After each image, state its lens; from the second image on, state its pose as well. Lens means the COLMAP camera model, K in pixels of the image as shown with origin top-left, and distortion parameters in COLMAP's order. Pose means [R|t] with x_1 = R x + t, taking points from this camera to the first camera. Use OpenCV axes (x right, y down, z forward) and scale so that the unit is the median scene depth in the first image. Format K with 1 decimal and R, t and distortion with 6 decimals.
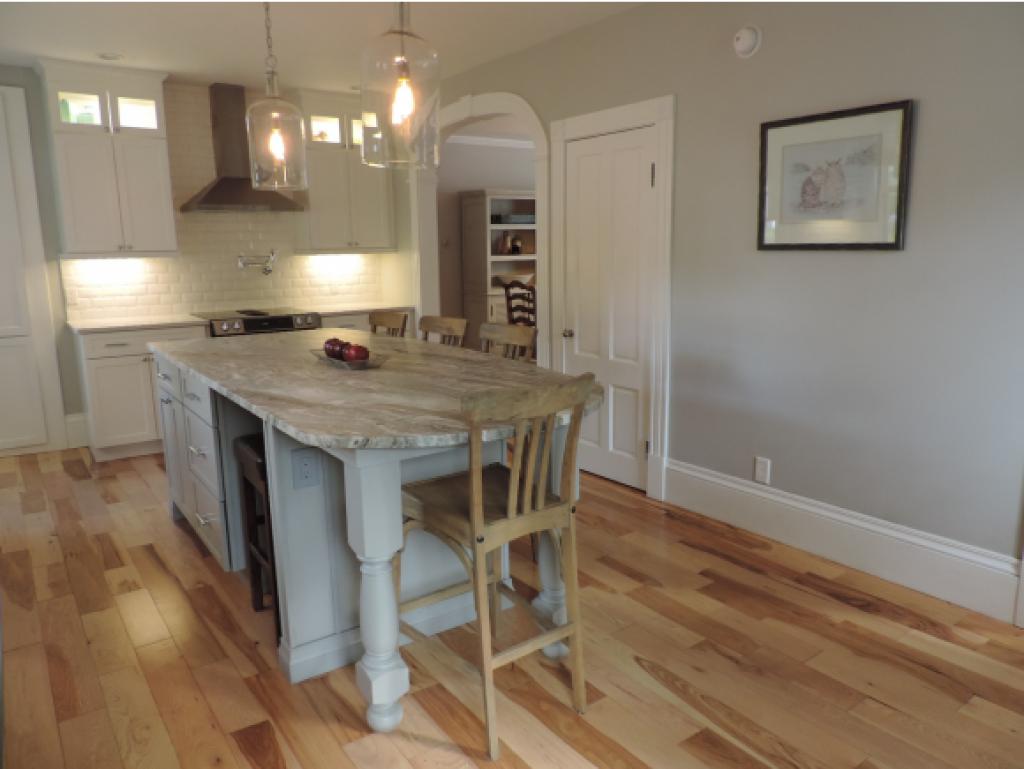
lens RADIAL K [[739.5, 0, 512.0], [0, 739.5, 384.5], [0, 0, 1]] dist [-0.022580, 0.006516]
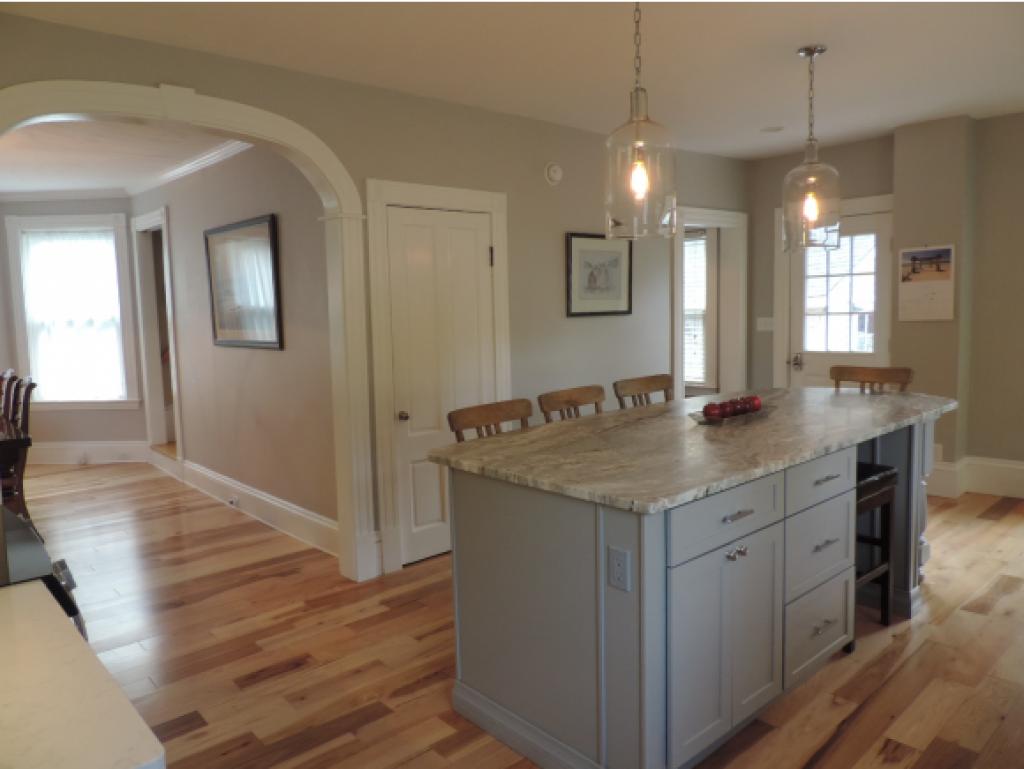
lens RADIAL K [[739.5, 0, 512.0], [0, 739.5, 384.5], [0, 0, 1]] dist [-0.022580, 0.006516]
pose [[-0.120009, -0.087001, 0.988953, -1.137361], [0.212972, 0.970705, 0.111239, -0.245147], [-0.969660, 0.223969, -0.097965, 1.313938]]
